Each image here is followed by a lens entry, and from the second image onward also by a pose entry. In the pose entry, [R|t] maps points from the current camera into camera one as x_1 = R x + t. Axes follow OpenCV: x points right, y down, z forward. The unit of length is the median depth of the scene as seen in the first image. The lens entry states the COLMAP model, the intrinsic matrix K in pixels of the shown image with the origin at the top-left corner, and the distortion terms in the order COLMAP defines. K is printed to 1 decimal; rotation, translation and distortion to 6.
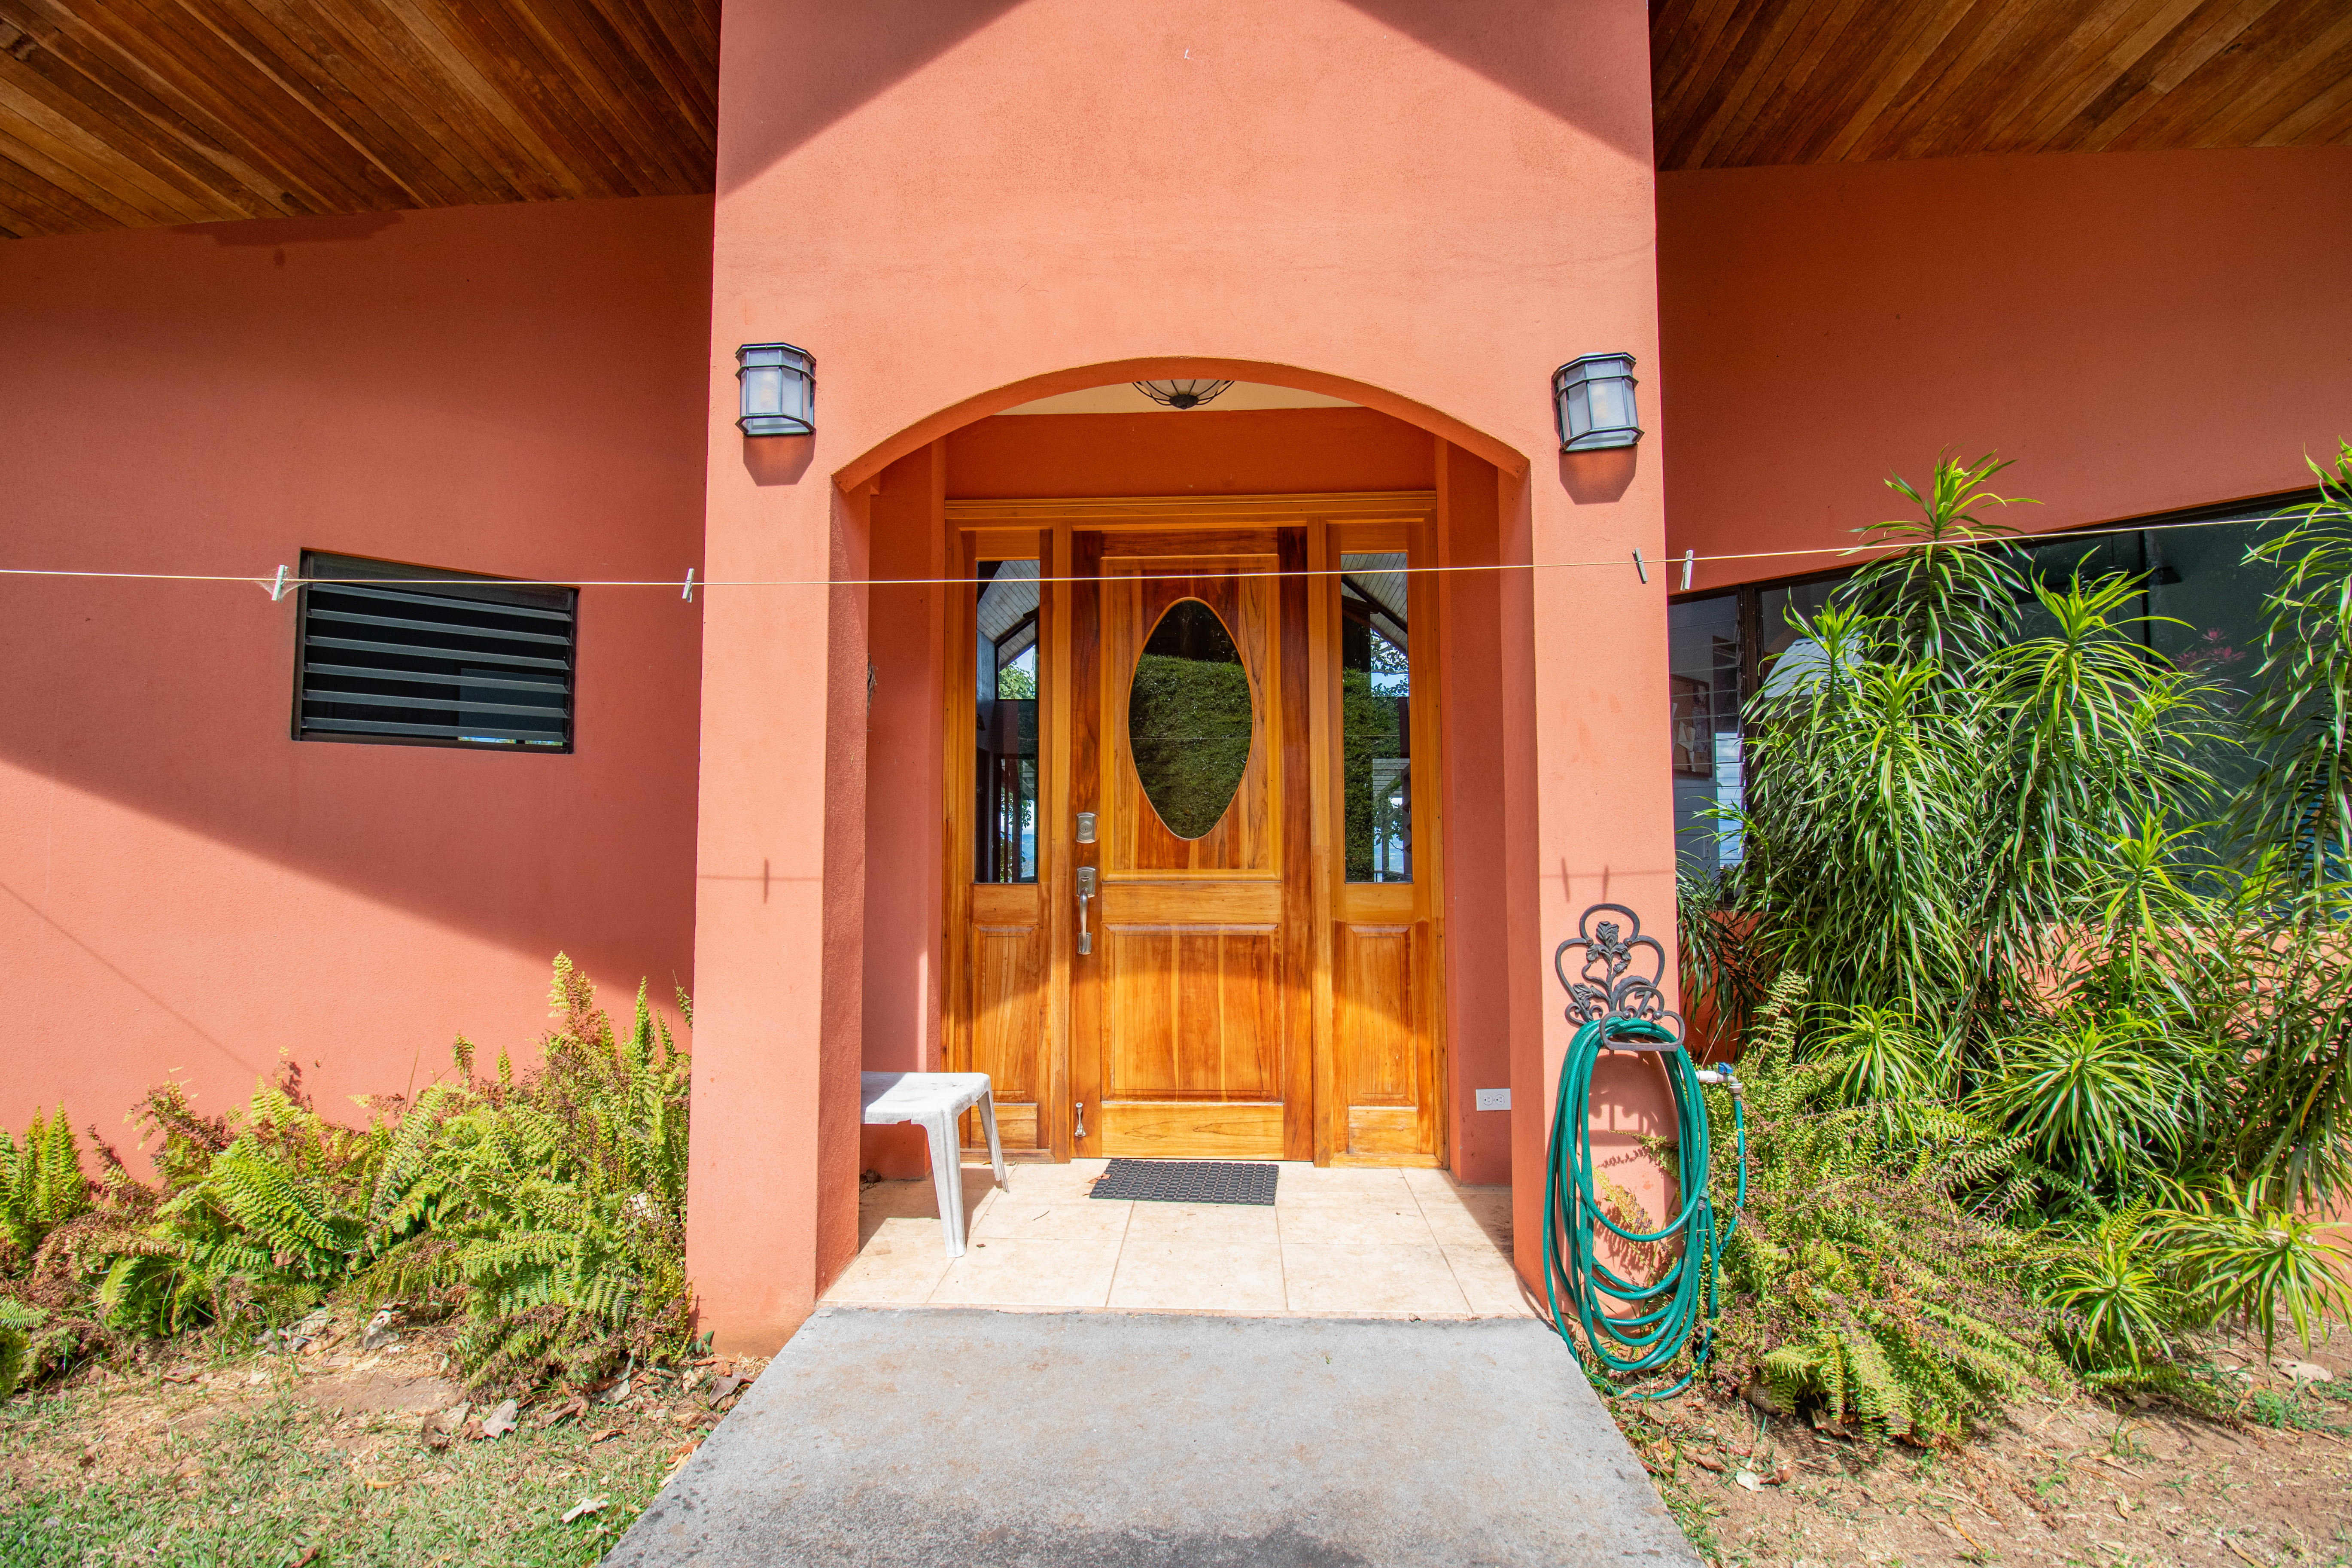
lens RADIAL K [[1085.1, 0, 1176.0], [0, 1085.1, 784.0], [0, 0, 1]] dist [0.003224, -0.015769]
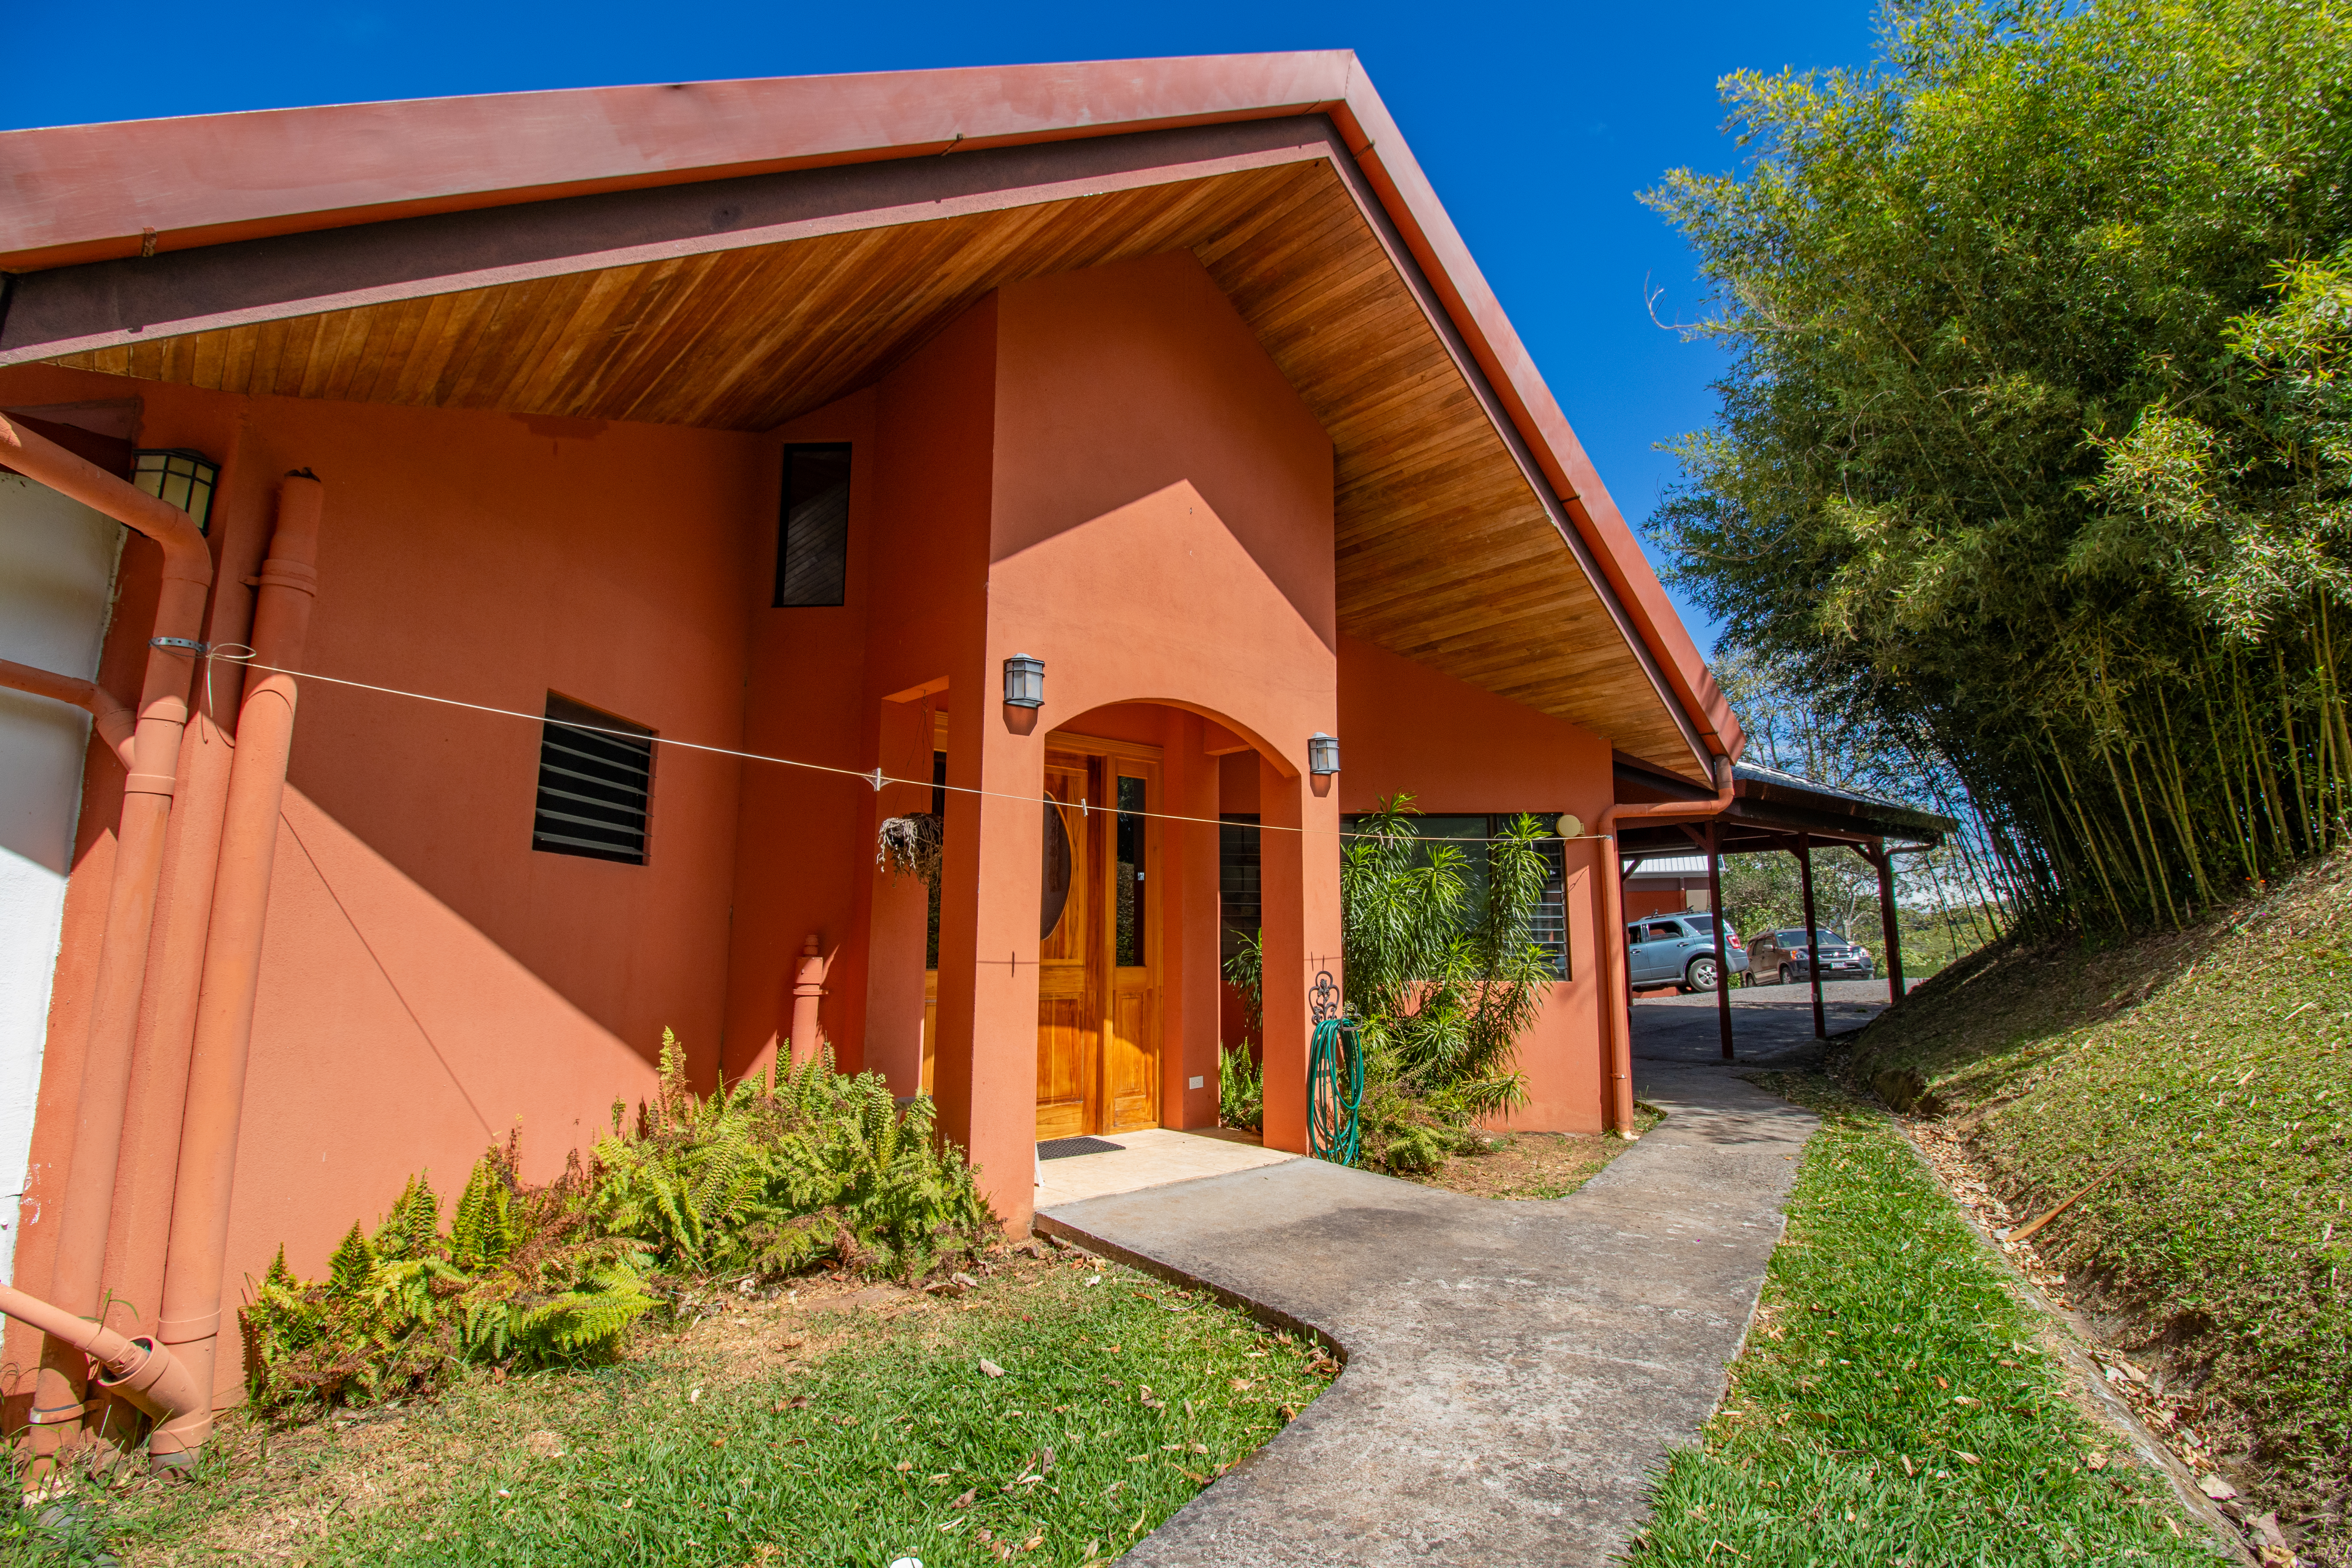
lens RADIAL K [[1085.1, 0, 1176.0], [0, 1085.1, 784.0], [0, 0, 1]] dist [0.003224, -0.015769]
pose [[0.704762, 0.109020, 0.701017, -1.385020], [-0.045076, 0.993007, -0.109112, -0.017663], [-0.708010, 0.045298, 0.704748, -0.399549]]
